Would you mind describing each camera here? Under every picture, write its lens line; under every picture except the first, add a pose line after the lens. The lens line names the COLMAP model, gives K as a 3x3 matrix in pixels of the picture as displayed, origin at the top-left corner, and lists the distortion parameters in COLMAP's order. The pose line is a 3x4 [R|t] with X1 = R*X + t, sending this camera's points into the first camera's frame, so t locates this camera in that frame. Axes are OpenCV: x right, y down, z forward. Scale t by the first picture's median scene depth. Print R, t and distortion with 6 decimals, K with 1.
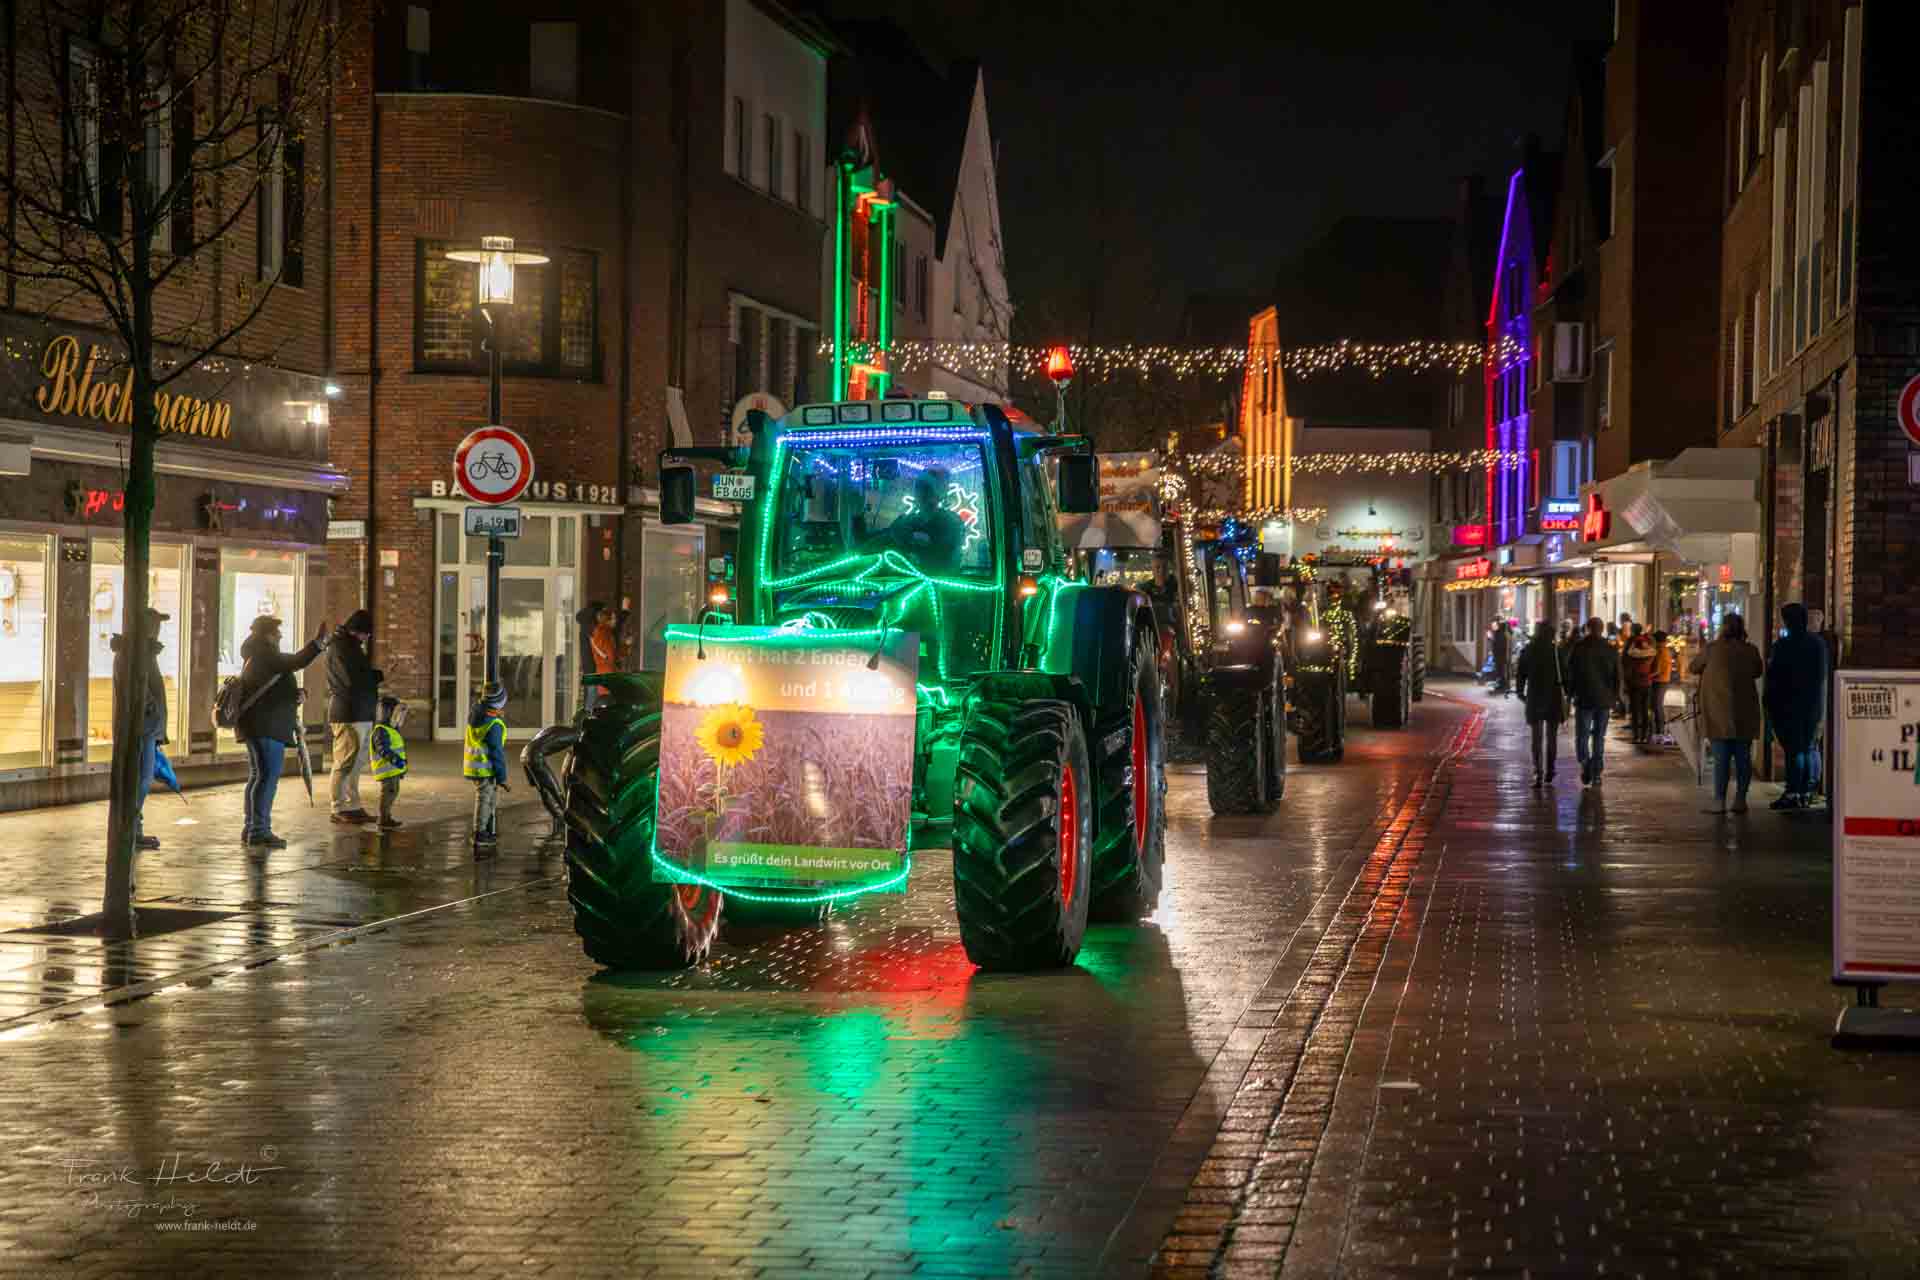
lens RADIAL K [[3709.3, 0, 960.0], [0, 3709.3, 640.0], [0, 0, 1]] dist [0.331764, -0.130668]
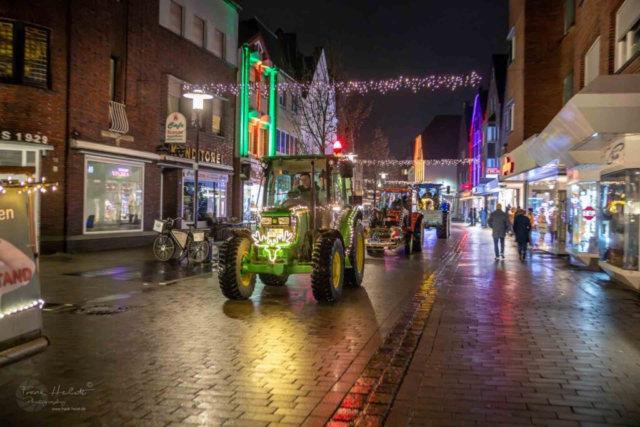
lens RADIAL K [[662.0, 0, 315.5], [0, 662.0, 209.8], [0, 0, 1]] dist [-0.015975, 0.229063]
pose [[0.995790, 0.002468, -0.091628, 0.076710], [-0.002895, 0.999986, -0.004530, 0.001789], [0.091616, 0.004776, 0.995783, 0.518489]]
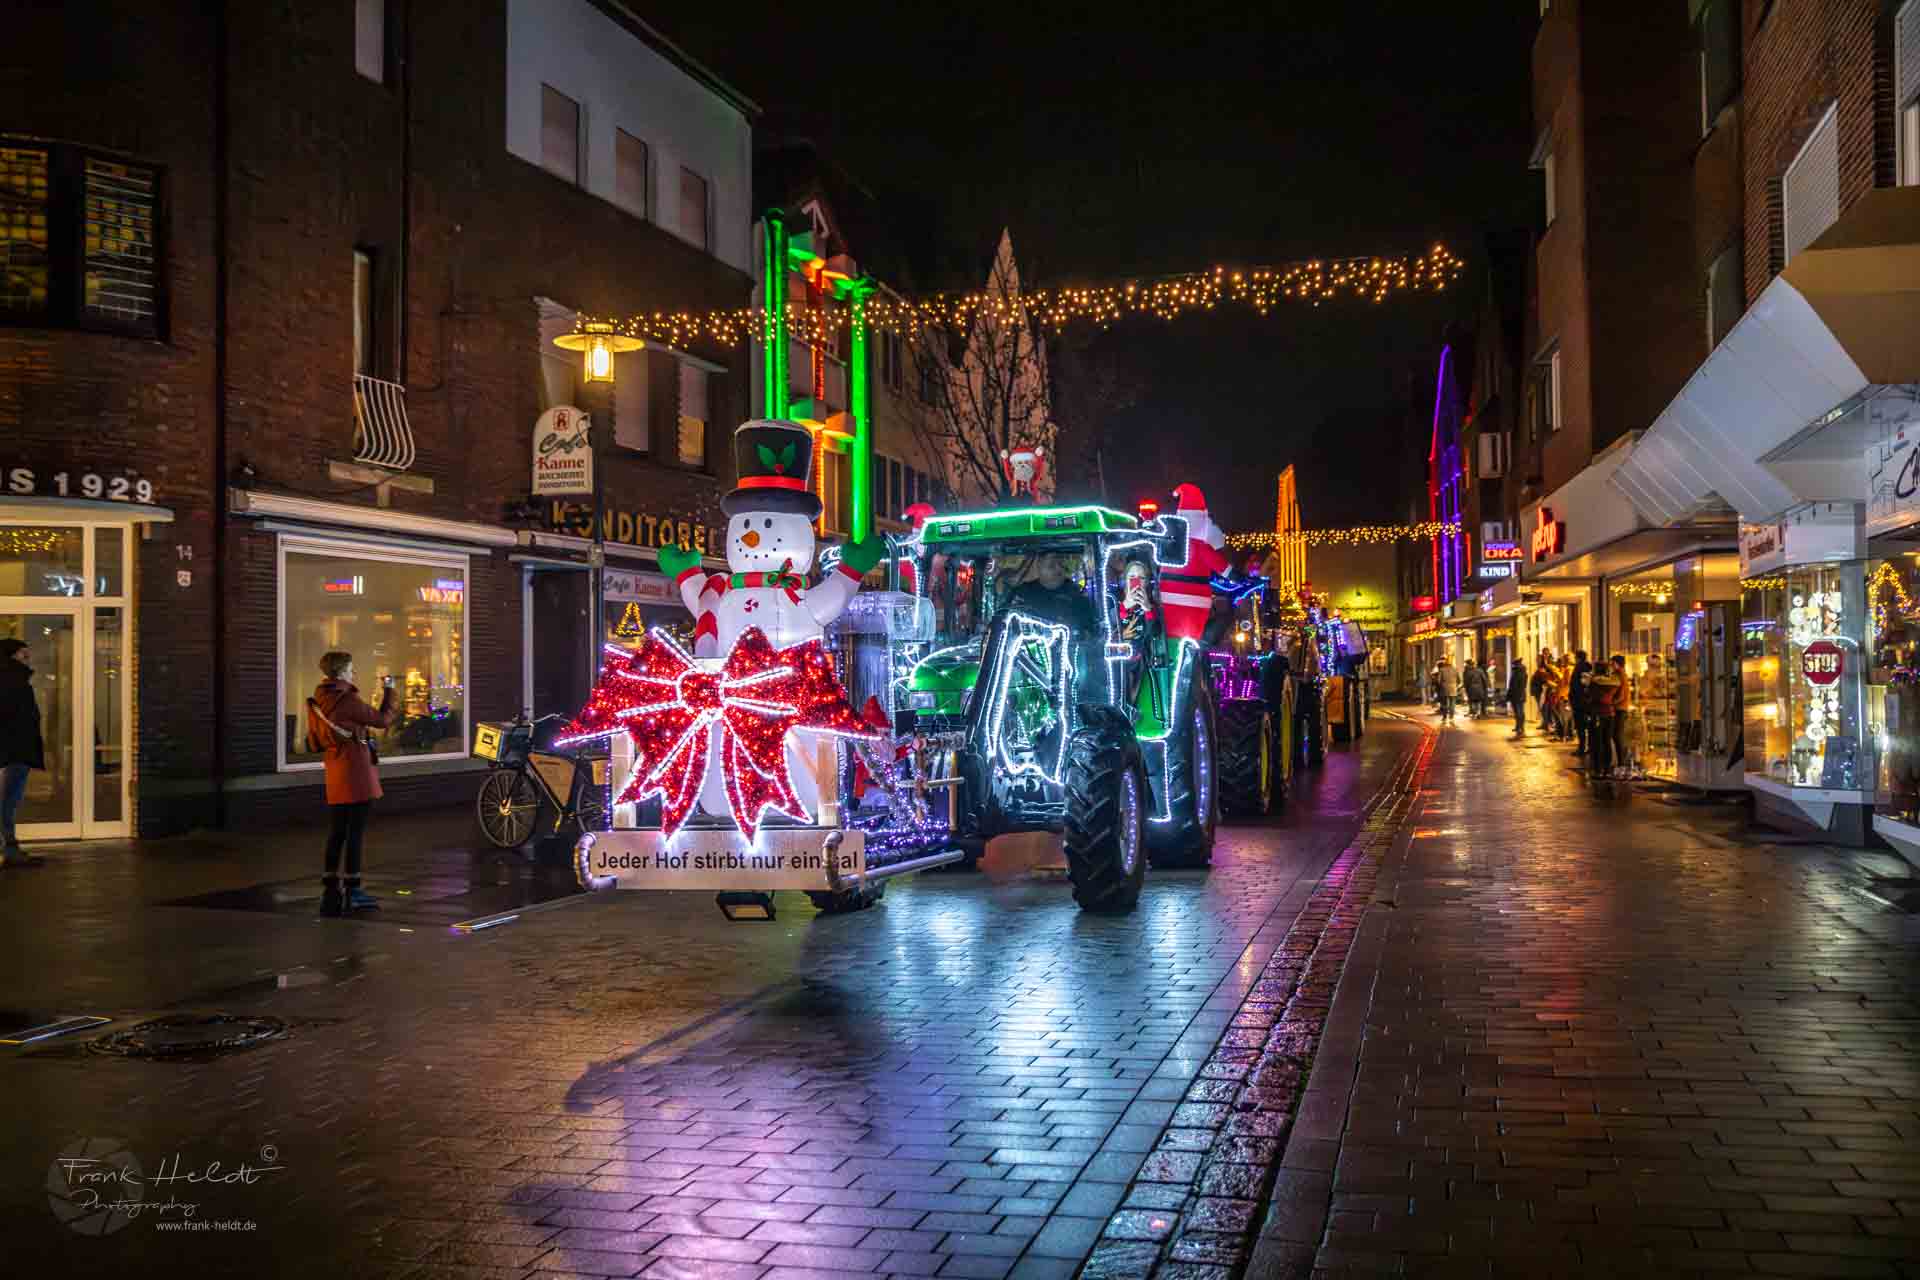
lens RADIAL K [[1793.1, 0, 960.0], [0, 1793.1, 640.0], [0, 0, 1]] dist [-0.071378, 0.210925]
pose [[0.992159, -0.029612, -0.121425, 0.080616], [0.026310, 0.999241, -0.028710, 0.002328], [0.122183, 0.025291, 0.992185, 0.557171]]
